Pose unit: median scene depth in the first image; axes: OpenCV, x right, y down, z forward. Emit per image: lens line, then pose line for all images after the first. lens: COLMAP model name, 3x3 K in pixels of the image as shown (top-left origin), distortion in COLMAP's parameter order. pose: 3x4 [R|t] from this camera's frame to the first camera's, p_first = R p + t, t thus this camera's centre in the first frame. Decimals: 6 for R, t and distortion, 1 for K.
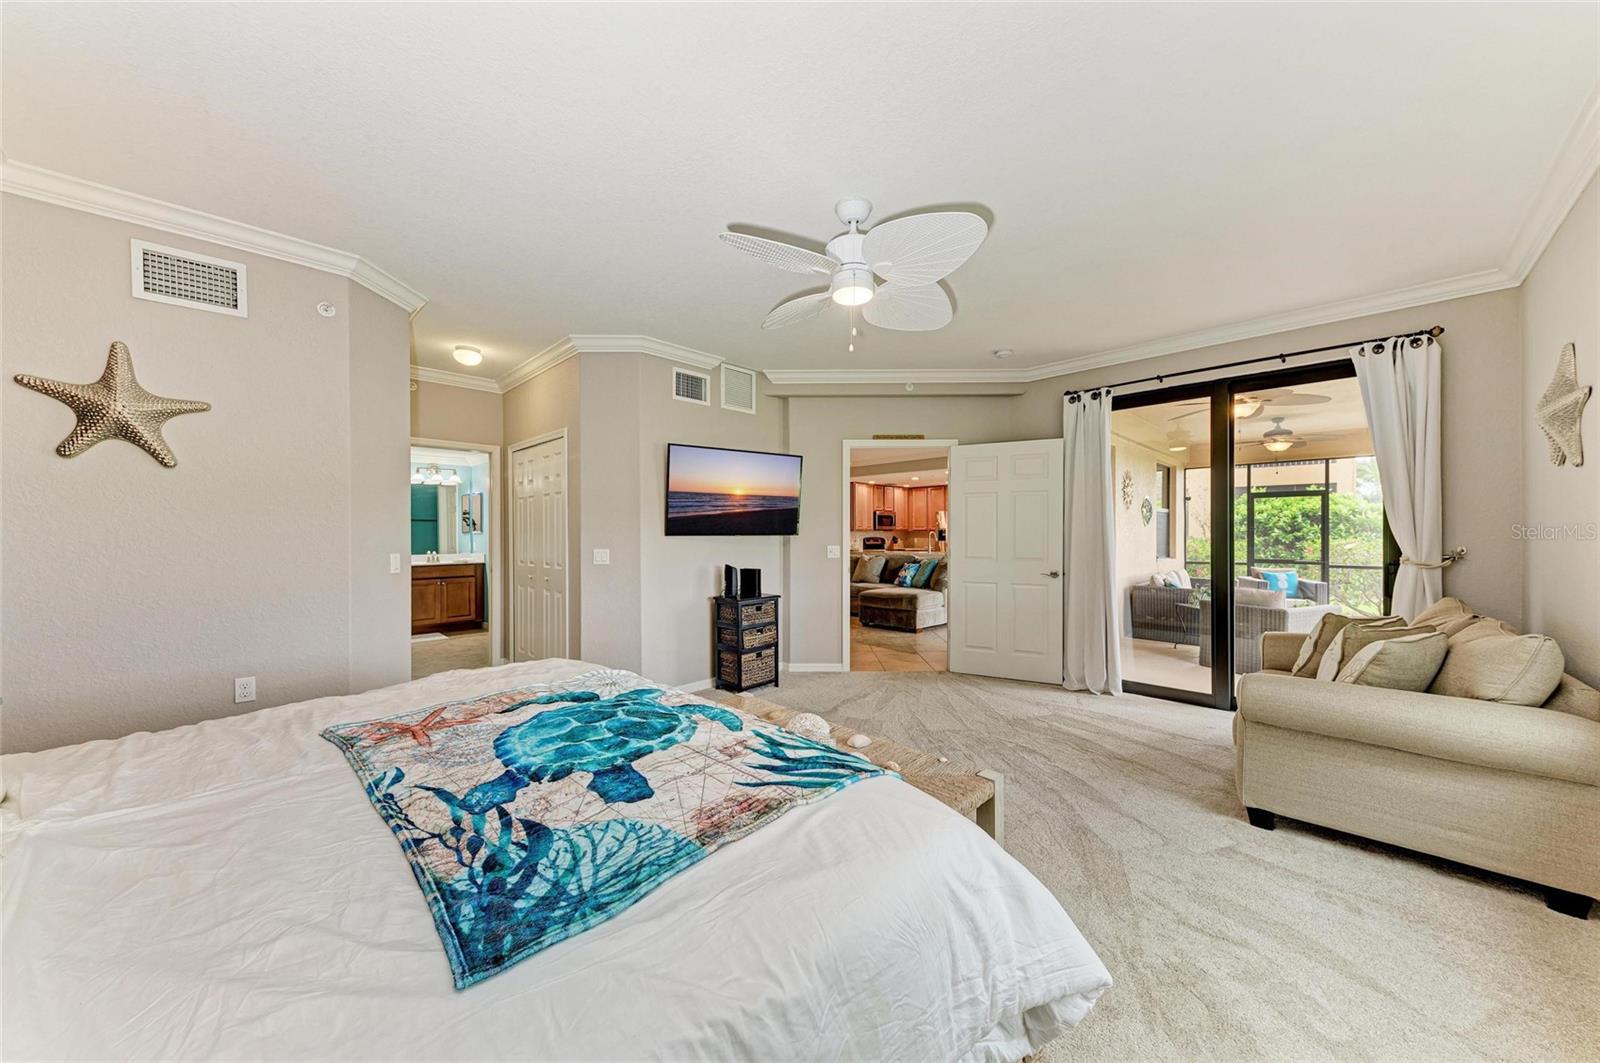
lens RADIAL K [[584.5, 0, 800.5], [0, 584.5, 535.5], [0, 0, 1]] dist [0.006401, 0.000009]
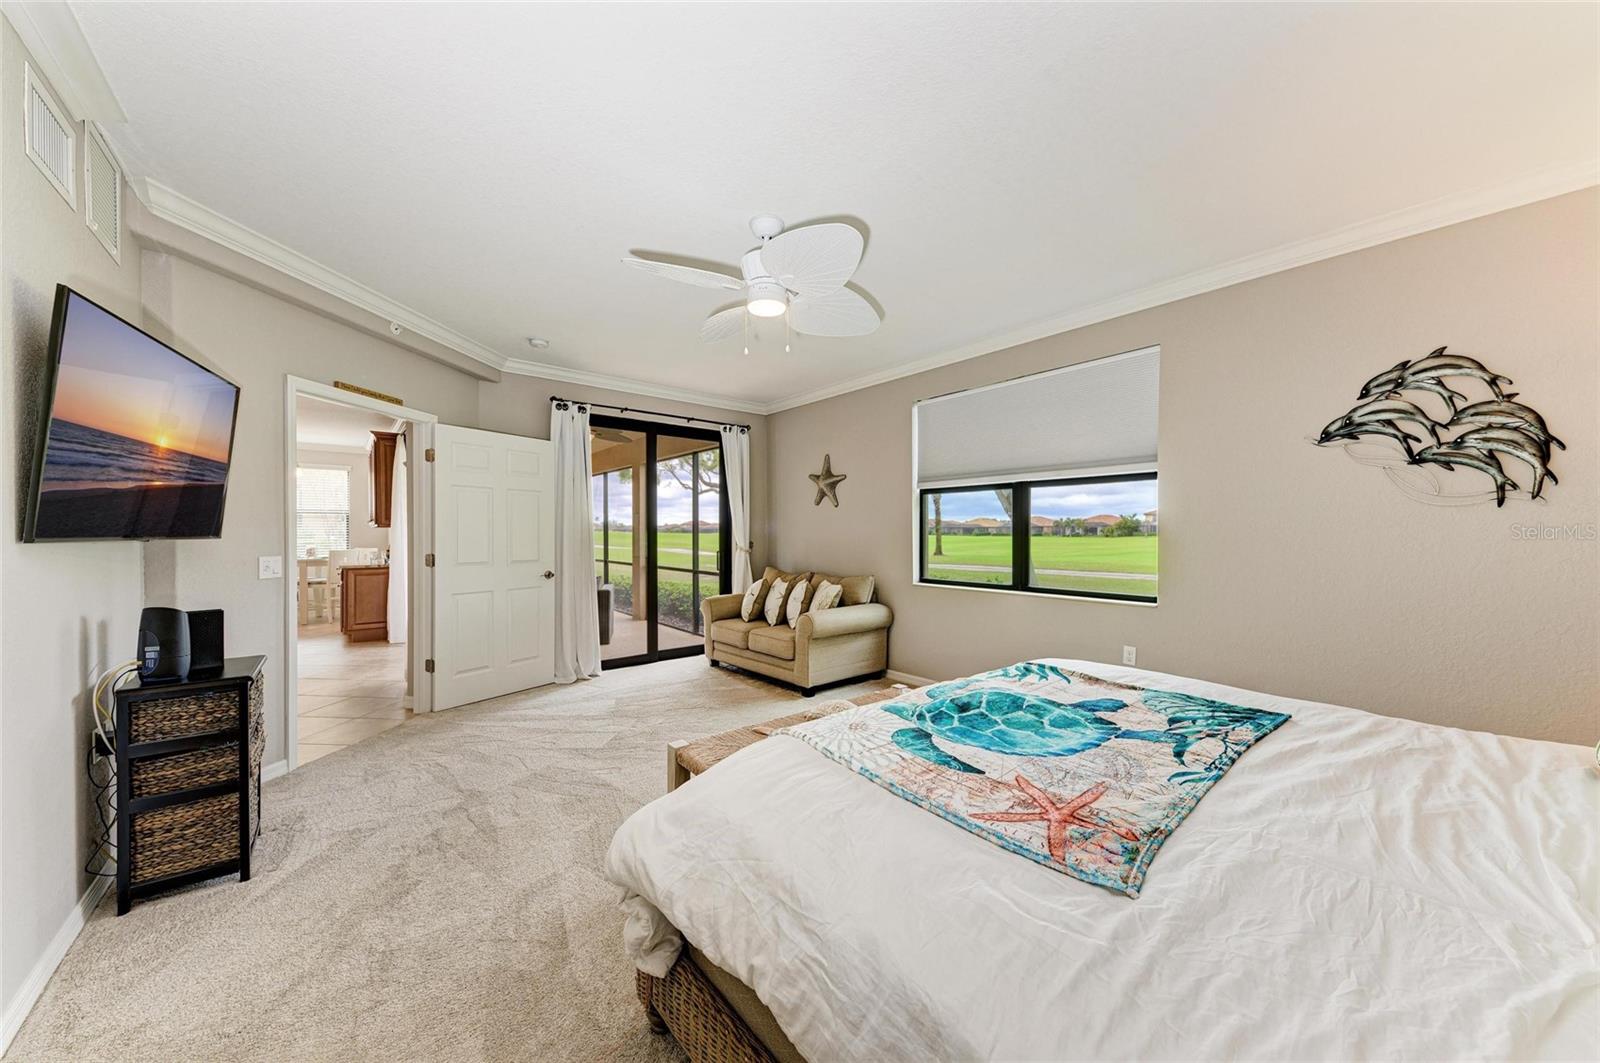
lens RADIAL K [[560.2, 0, 828.8], [0, 560.2, 533.0], [0, 0, 1]] dist [0.011274, 0.000016]
pose [[0.035777, 0.001481, 0.999359, -0.613248], [0.003144, 0.999994, -0.001594, -0.003723], [-0.999355, 0.003199, 0.035772, 0.572064]]
